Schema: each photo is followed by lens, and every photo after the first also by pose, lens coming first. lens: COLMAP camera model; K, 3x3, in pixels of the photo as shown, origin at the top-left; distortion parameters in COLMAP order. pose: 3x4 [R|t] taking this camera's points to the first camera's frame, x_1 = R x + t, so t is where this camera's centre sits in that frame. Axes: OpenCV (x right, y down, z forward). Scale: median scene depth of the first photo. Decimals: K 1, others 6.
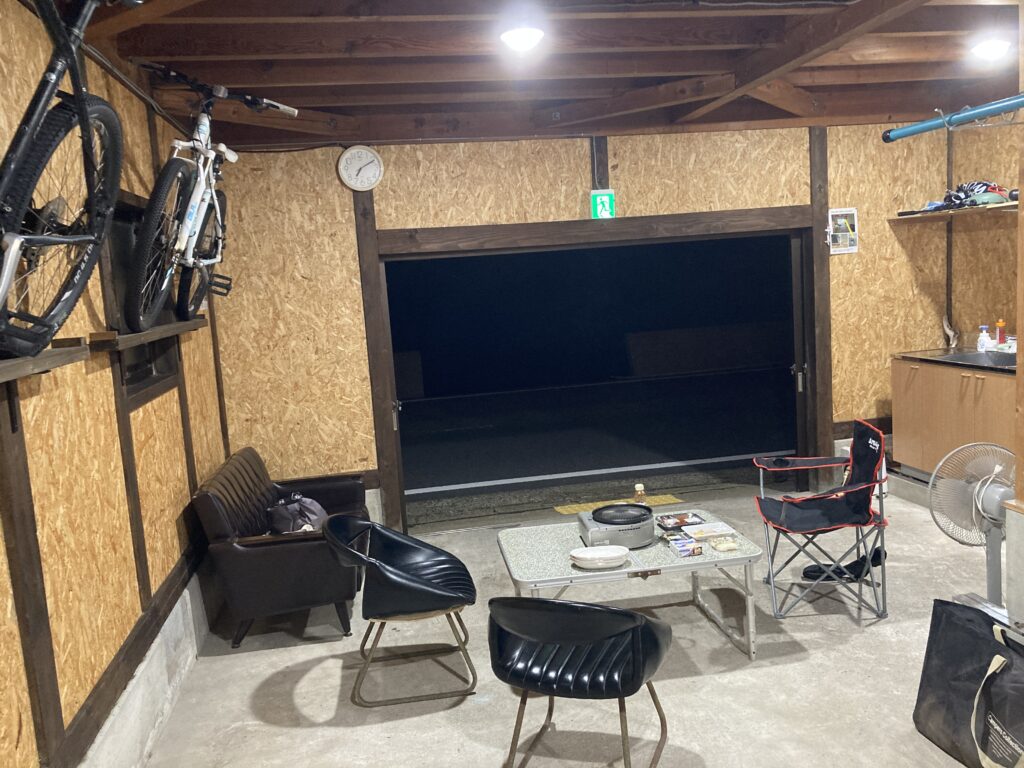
lens RADIAL K [[762.7, 0, 512.0], [0, 762.7, 384.0], [0, 0, 1]] dist [0.043779, 0.002661]
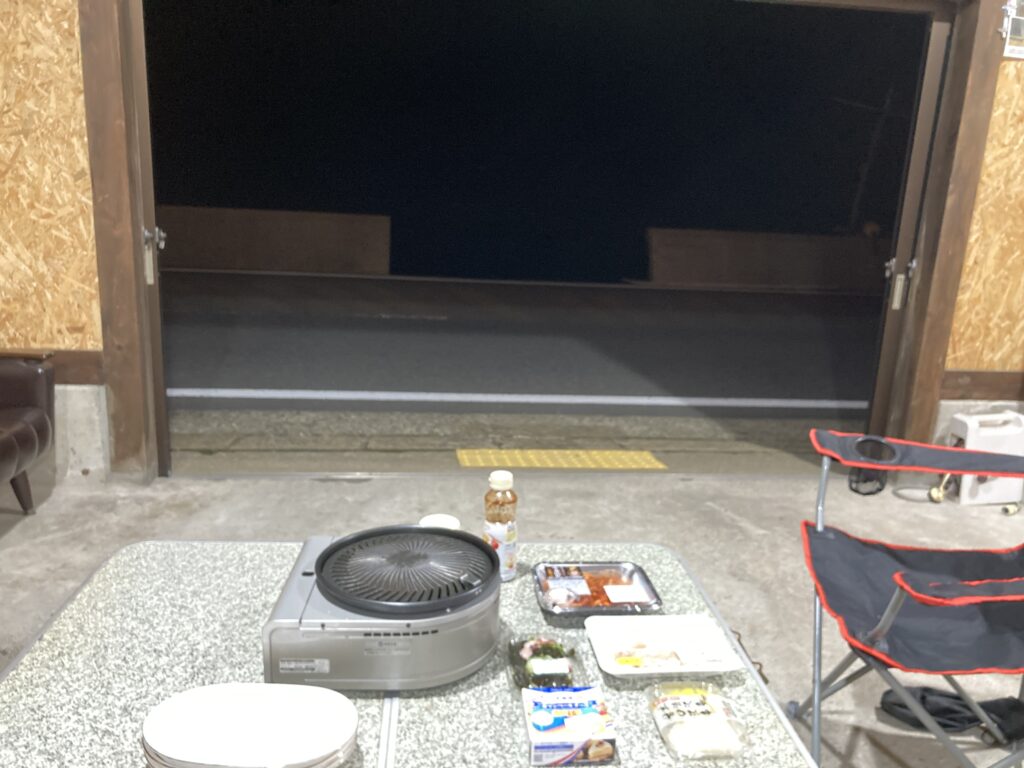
lens RADIAL K [[826.5, 0, 502.2], [0, 826.5, 383.5], [0, 0, 1]] dist [0.013004, 0.003801]
pose [[0.991996, 0.125403, -0.014777, 0.113075], [-0.122710, 0.984992, 0.121376, 0.028263], [0.029776, -0.118592, 0.992497, 0.414679]]
